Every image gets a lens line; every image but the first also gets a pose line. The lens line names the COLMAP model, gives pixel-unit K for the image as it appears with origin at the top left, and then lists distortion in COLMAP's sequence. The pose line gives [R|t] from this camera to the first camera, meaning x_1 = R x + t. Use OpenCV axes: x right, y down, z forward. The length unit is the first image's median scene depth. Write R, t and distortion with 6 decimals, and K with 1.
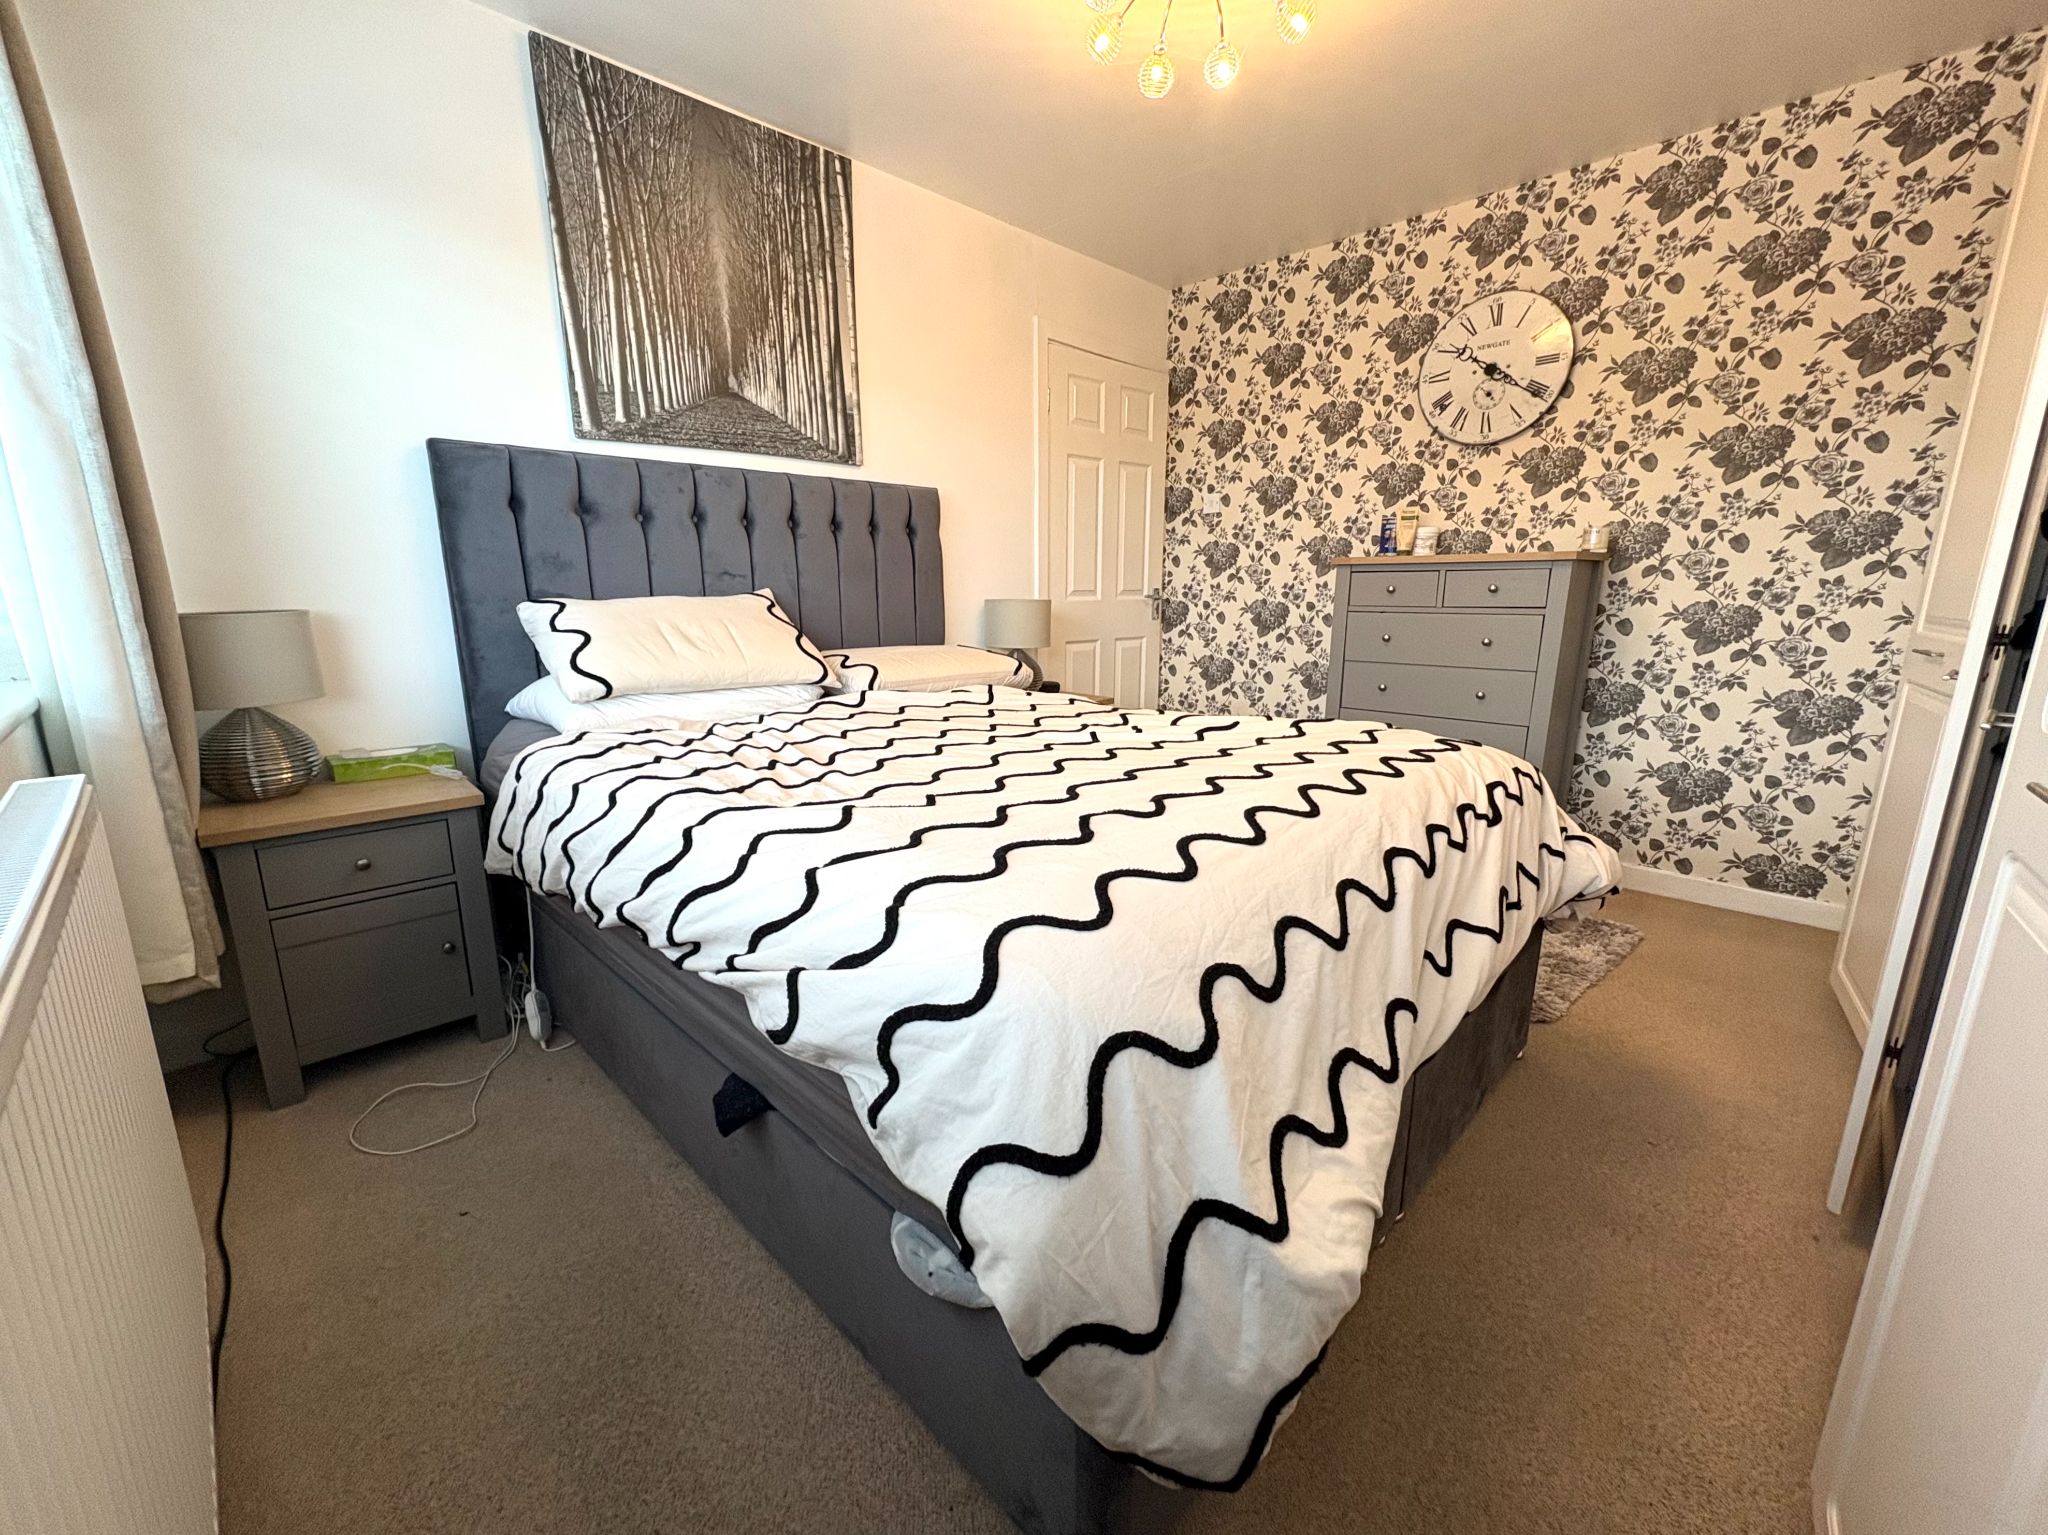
lens RADIAL K [[827.5, 0, 1024.8], [0, 827.5, 756.1], [0, 0, 1]] dist [-0.002575, -0.000302]
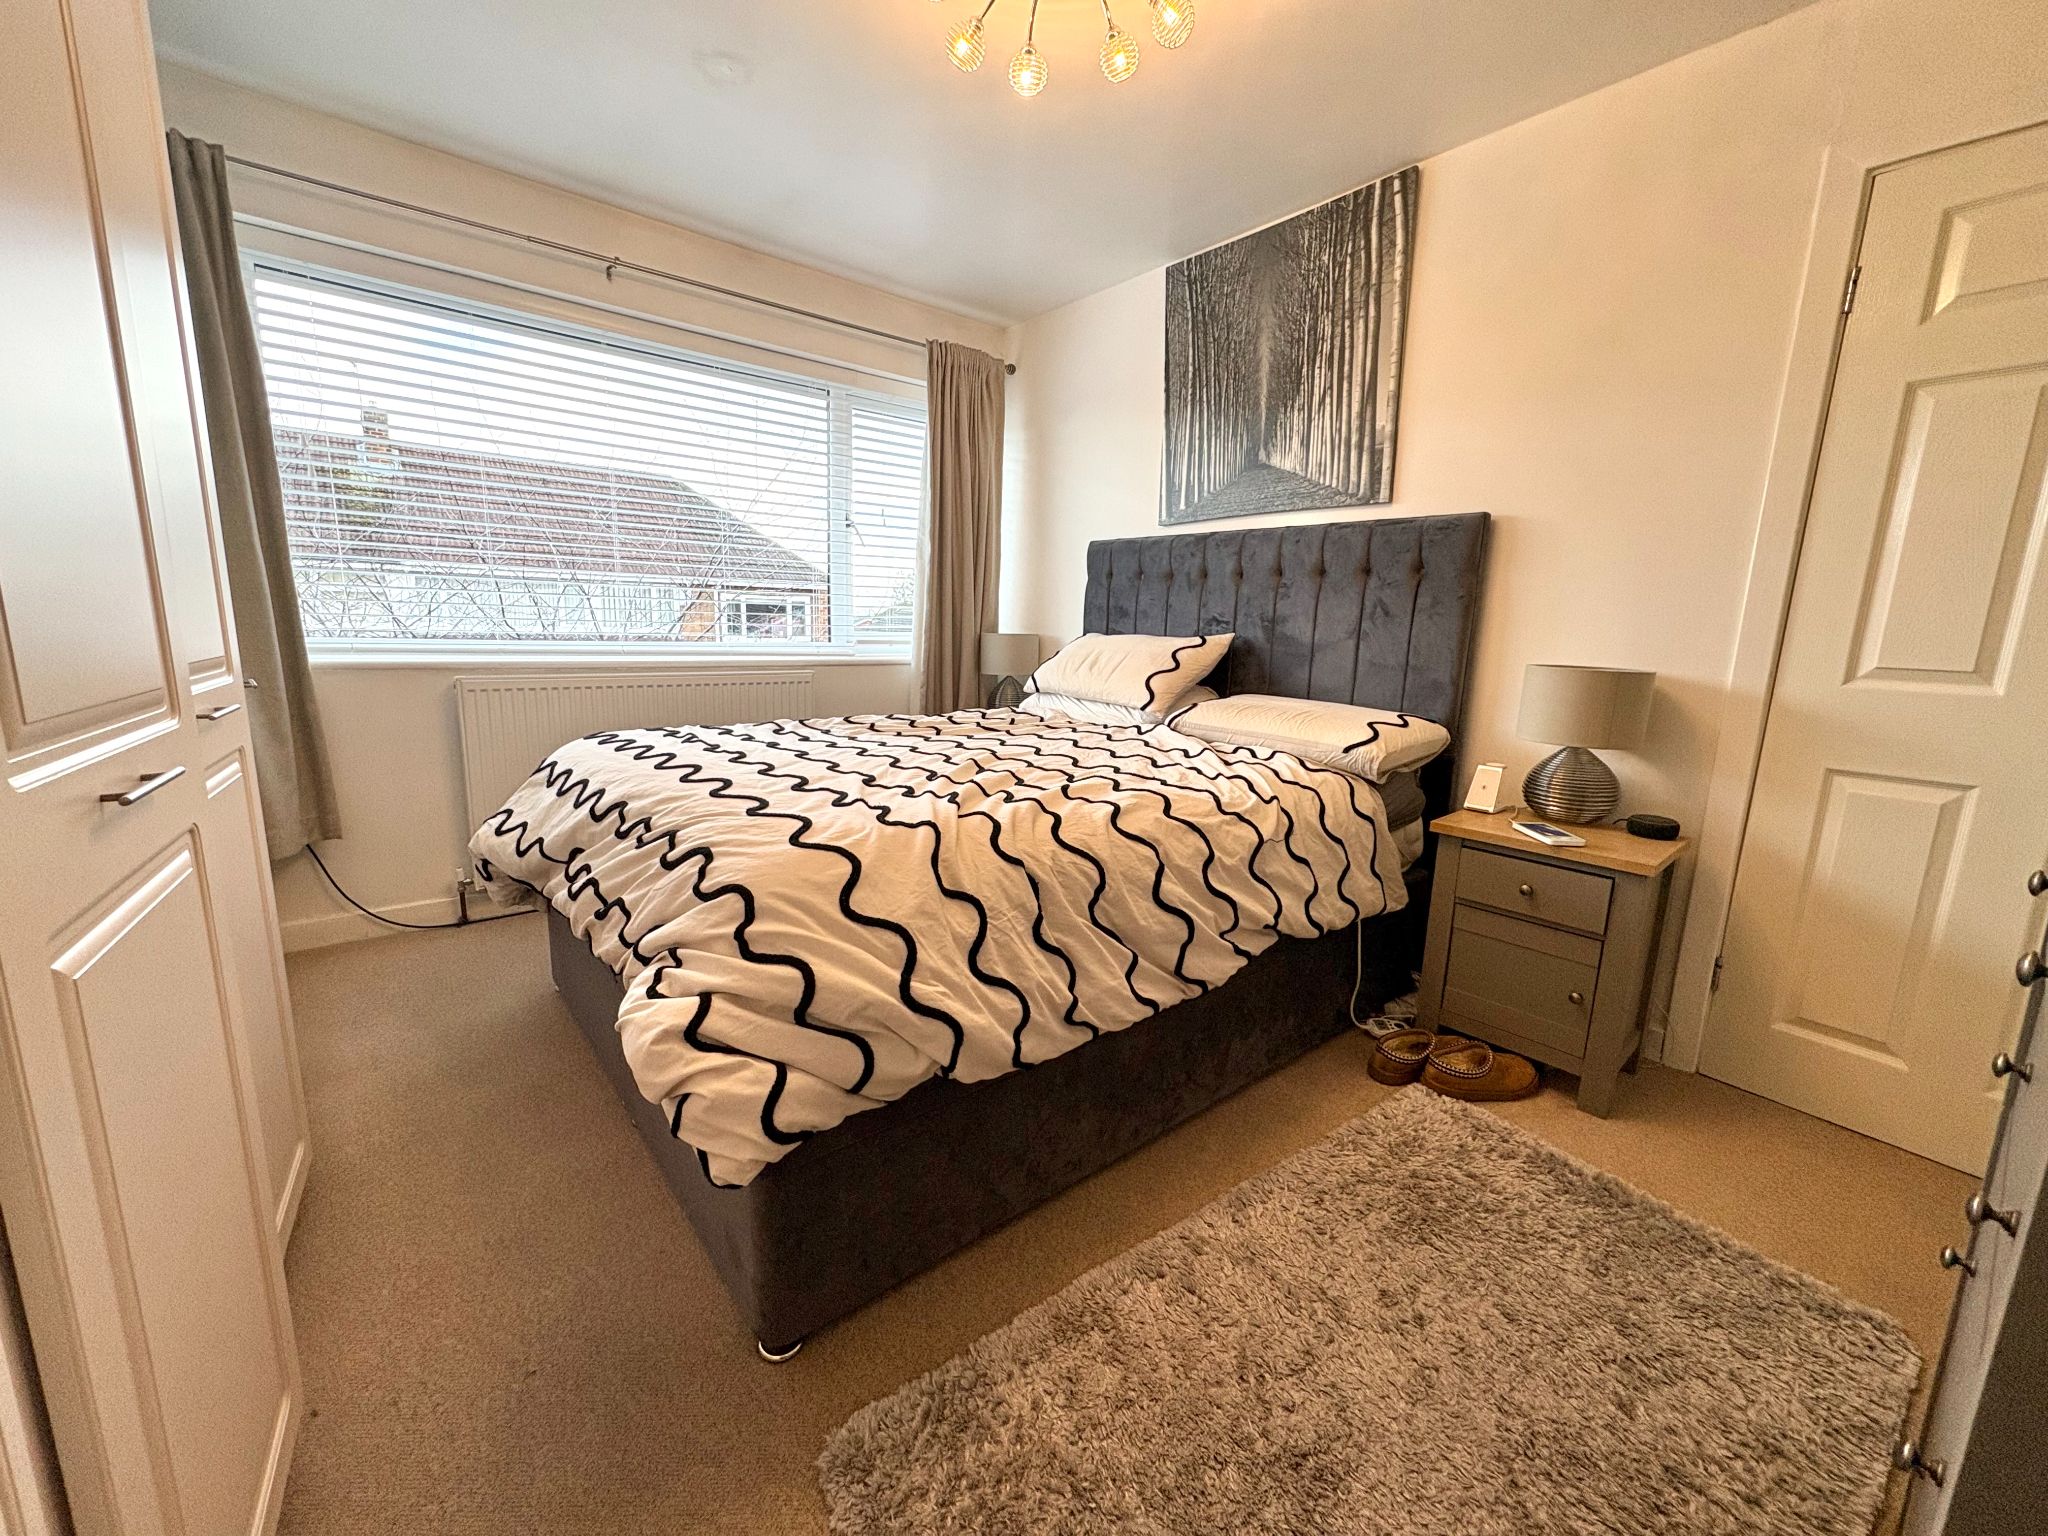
lens RADIAL K [[820.9, 0, 1025.5], [0, 820.9, 773.9], [0, 0, 1]] dist [-0.001533, -0.000150]
pose [[-0.101708, 0.171997, -0.979833, 0.835206], [-0.245220, 0.950214, 0.192251, -0.163843], [0.964117, 0.259829, -0.054467, 0.826582]]
